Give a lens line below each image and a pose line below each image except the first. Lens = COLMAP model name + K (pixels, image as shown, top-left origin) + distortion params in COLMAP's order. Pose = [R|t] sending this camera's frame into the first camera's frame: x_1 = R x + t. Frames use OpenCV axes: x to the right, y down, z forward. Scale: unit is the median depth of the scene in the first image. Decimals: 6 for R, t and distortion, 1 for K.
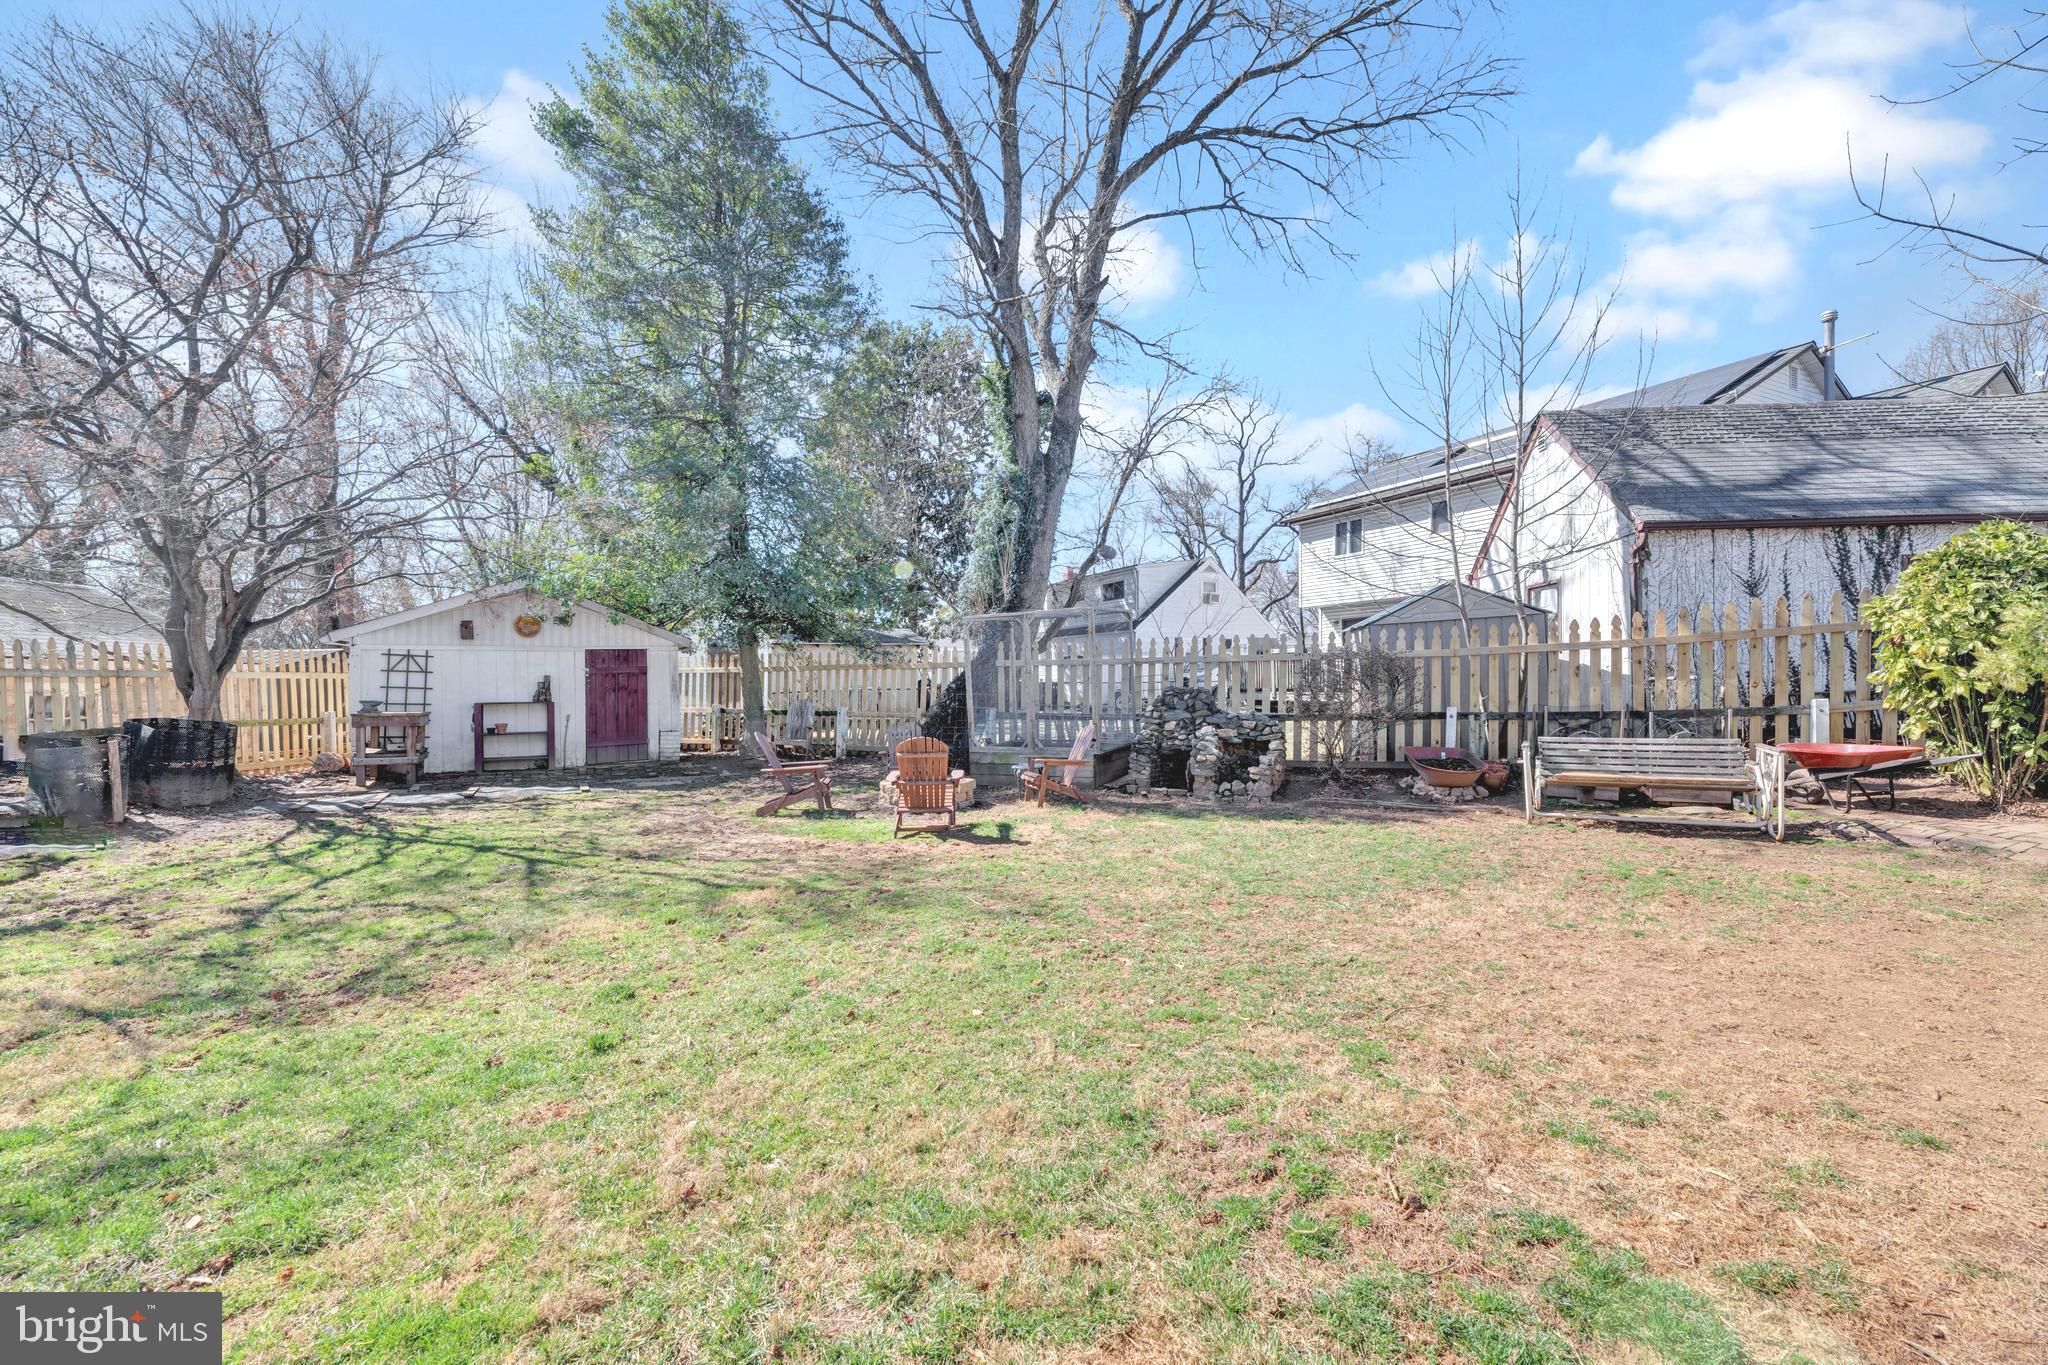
lens RADIAL K [[823.7, 0, 1020.5], [0, 823.7, 683.2], [0, 0, 1]] dist [0.001157, -0.003952]
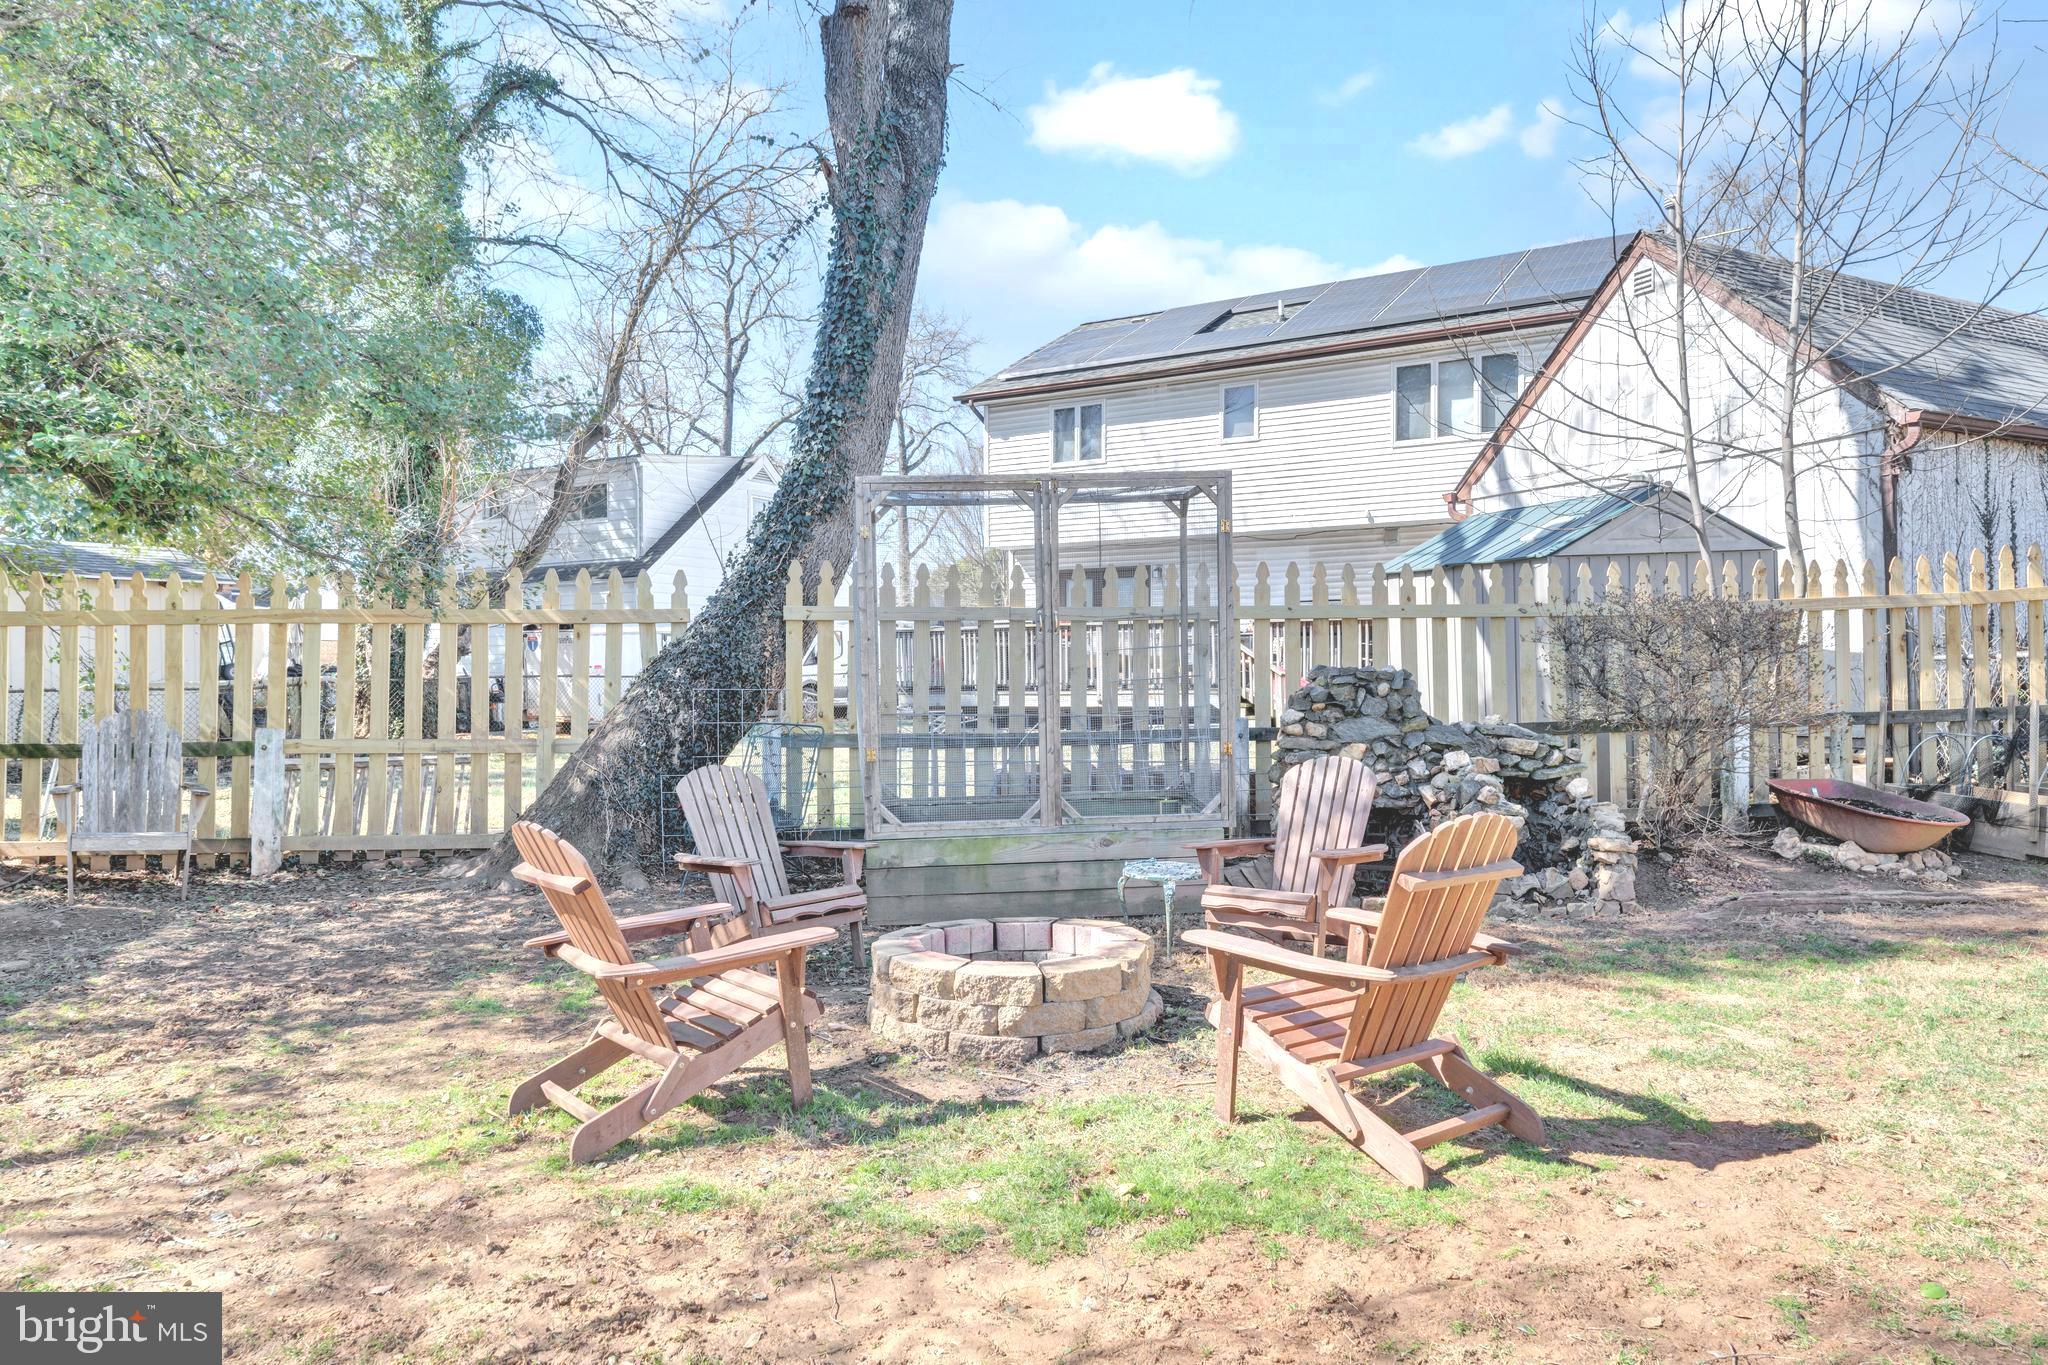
lens RADIAL K [[1313.3, 0, 1025.1], [0, 1313.3, 674.6], [0, 0, 1]] dist [-0.009104, -0.000371]
pose [[0.833619, 0.003381, 0.552330, -0.284721], [0.001899, 0.999958, -0.008988, 0.012053], [-0.552337, 0.008541, 0.833577, 0.402418]]
